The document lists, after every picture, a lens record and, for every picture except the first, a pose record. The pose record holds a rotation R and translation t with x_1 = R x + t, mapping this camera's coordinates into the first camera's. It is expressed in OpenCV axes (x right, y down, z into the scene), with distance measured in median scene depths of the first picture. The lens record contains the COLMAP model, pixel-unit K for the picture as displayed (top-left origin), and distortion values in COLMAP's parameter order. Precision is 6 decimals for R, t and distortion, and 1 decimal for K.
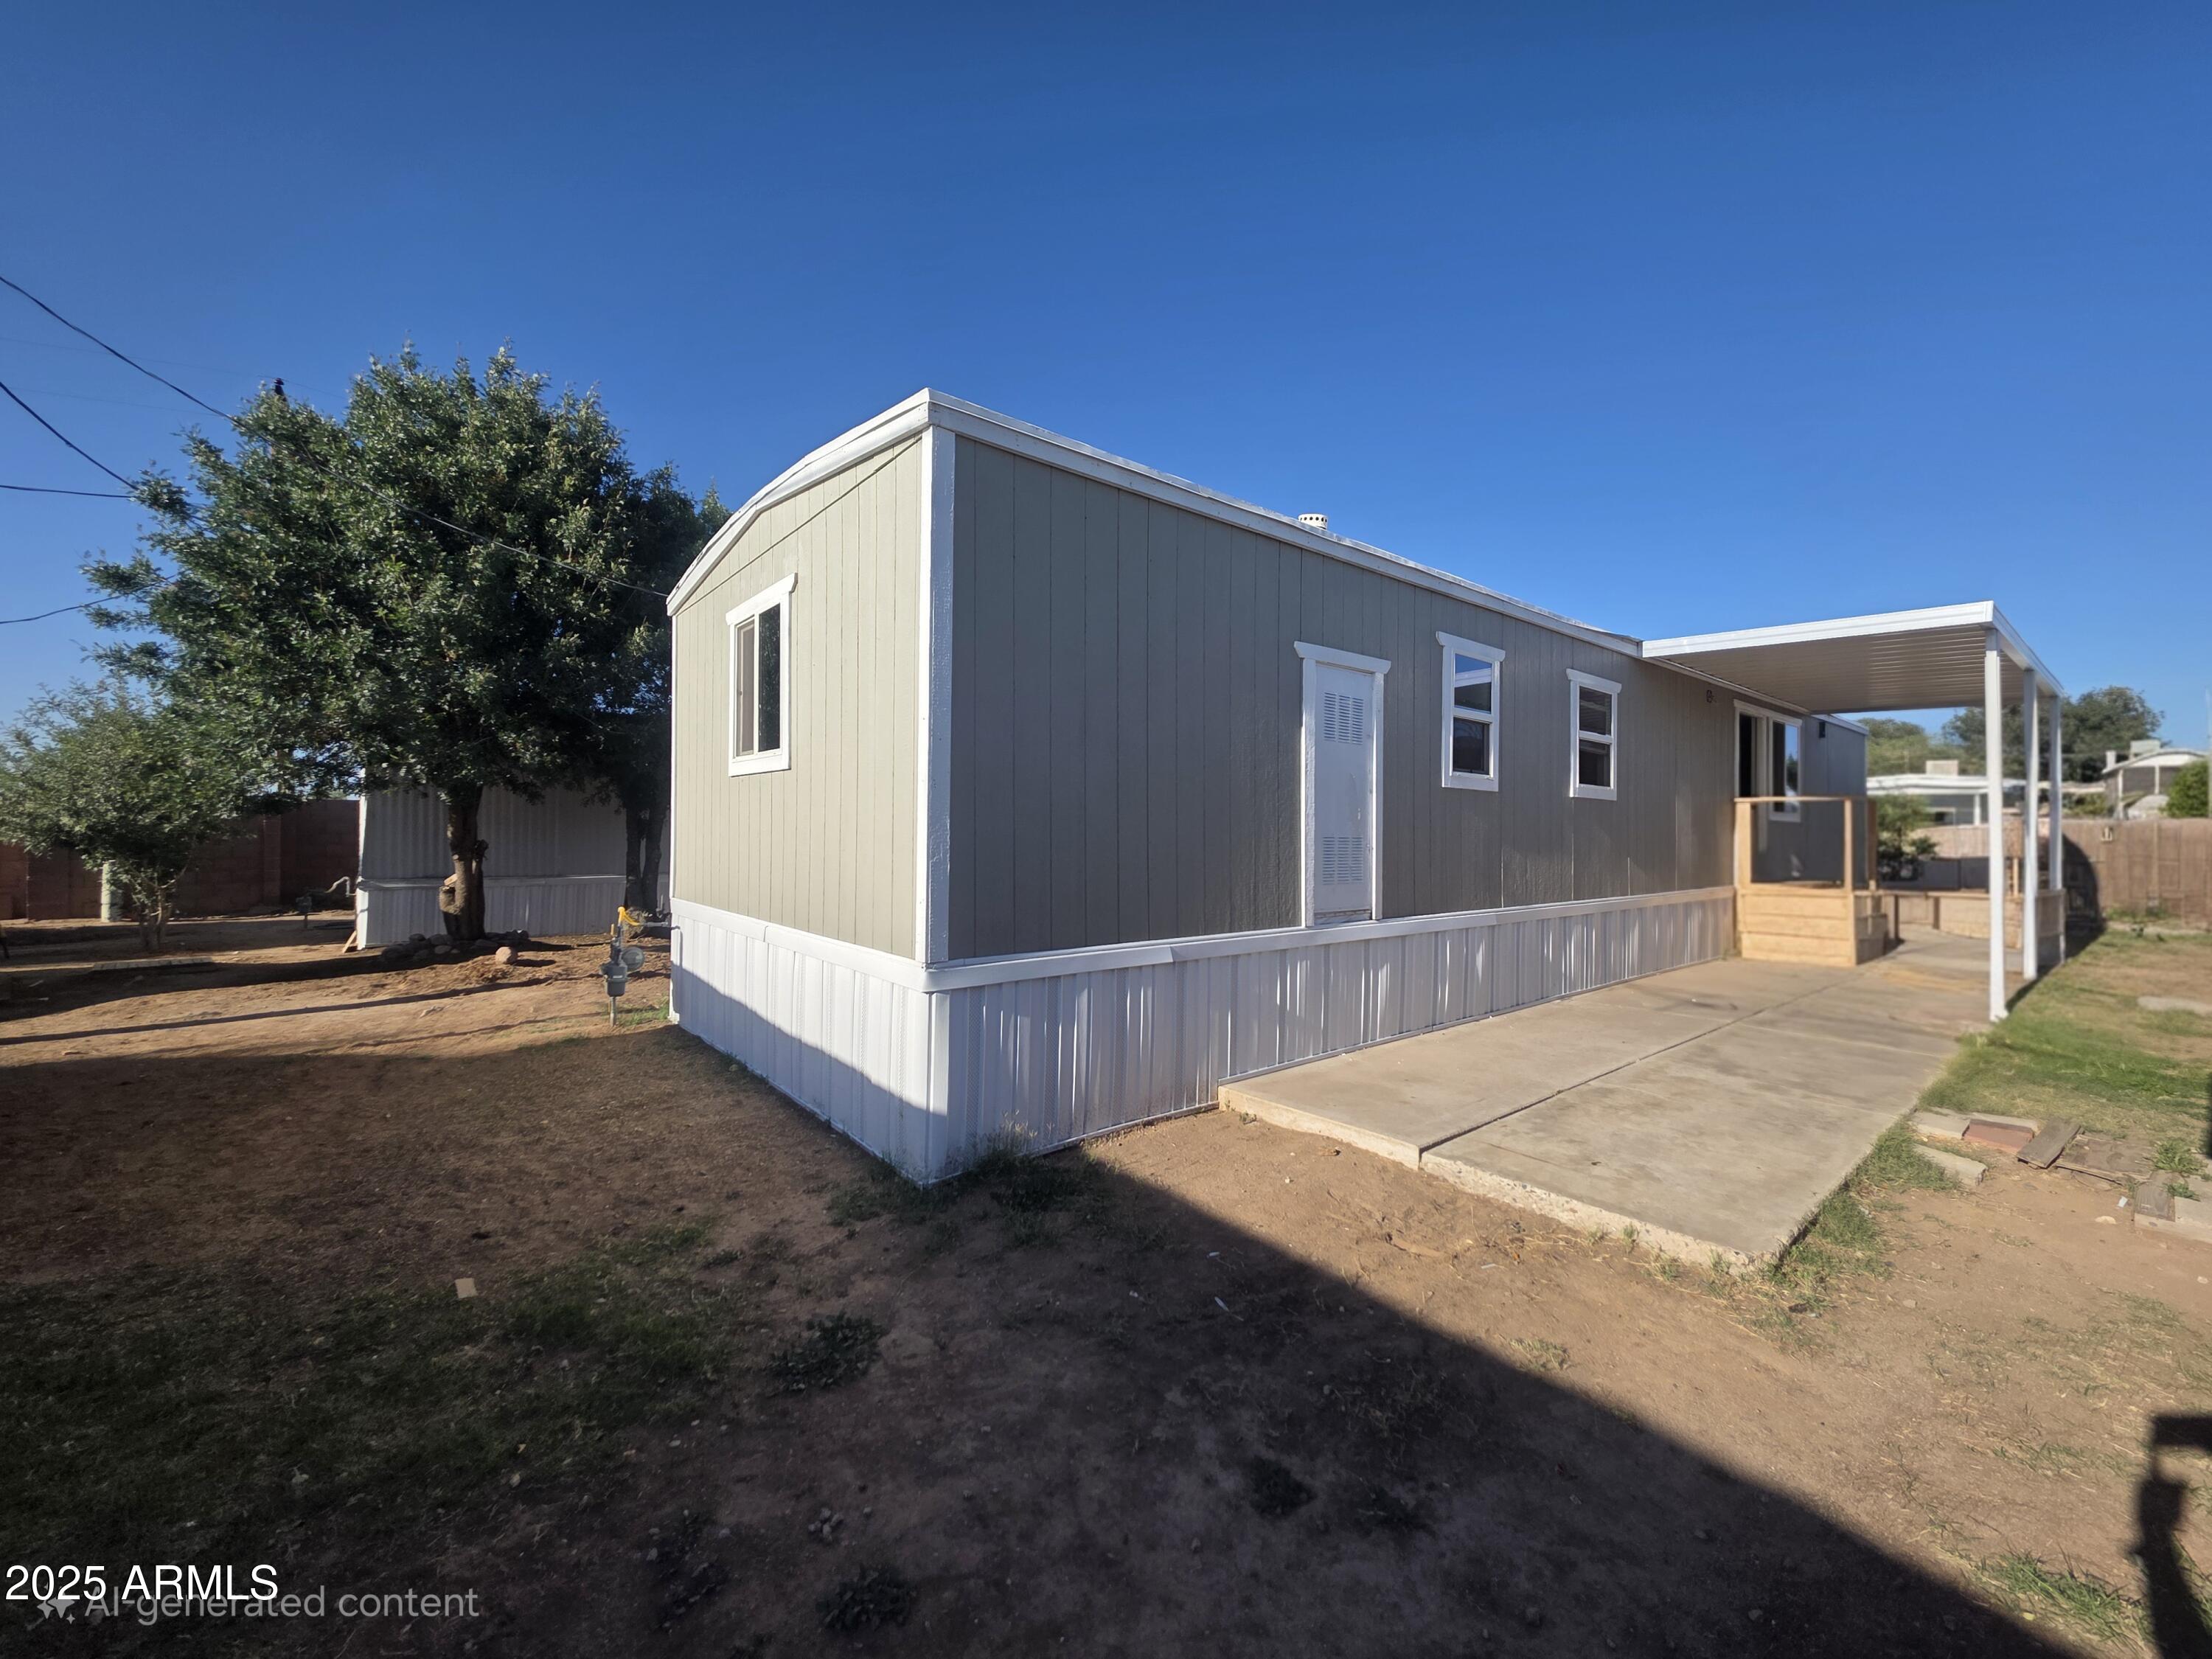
lens RADIAL K [[881.3, 0, 1099.4], [0, 881.3, 825.0], [0, 0, 1]] dist [0.009735, -0.000616]
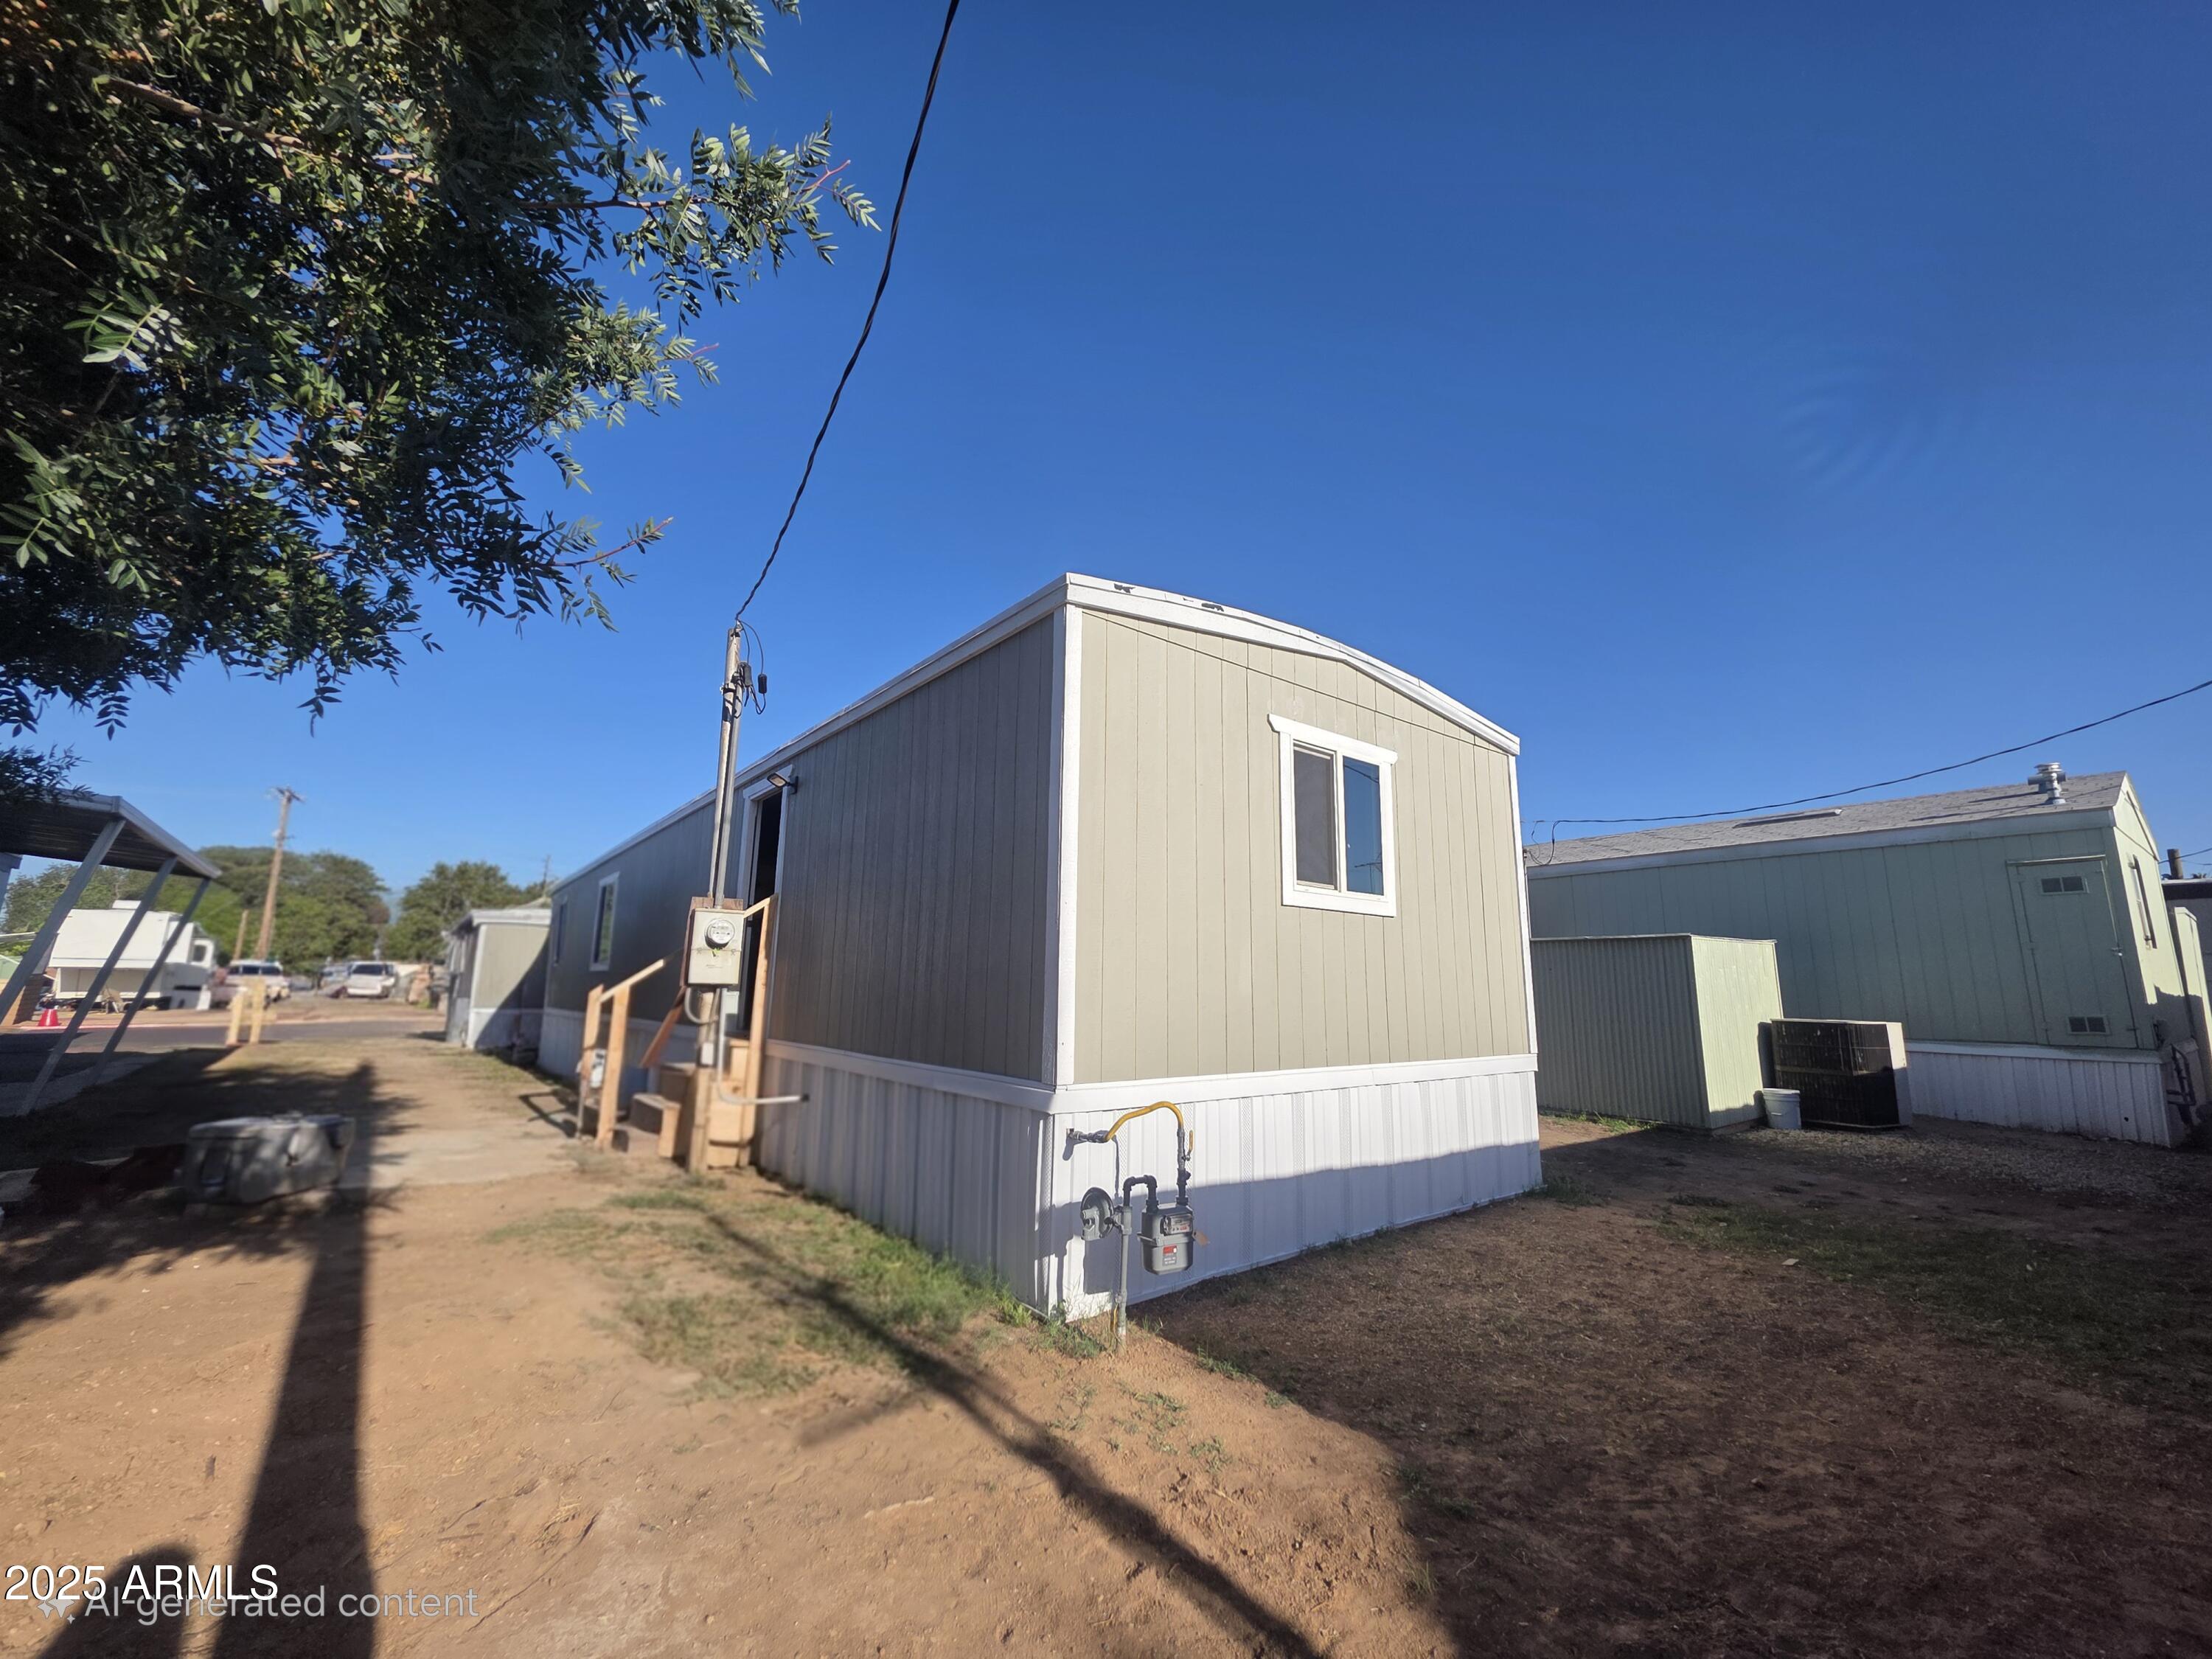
lens RADIAL K [[881.3, 0, 1105.7], [0, 881.3, 823.5], [0, 0, 1]] dist [0.009735, -0.000616]
pose [[-0.005543, 0.178721, 0.983884, -1.638710], [-0.038854, 0.983118, -0.178801, 0.037535], [-0.999230, -0.039219, 0.001495, 1.519113]]
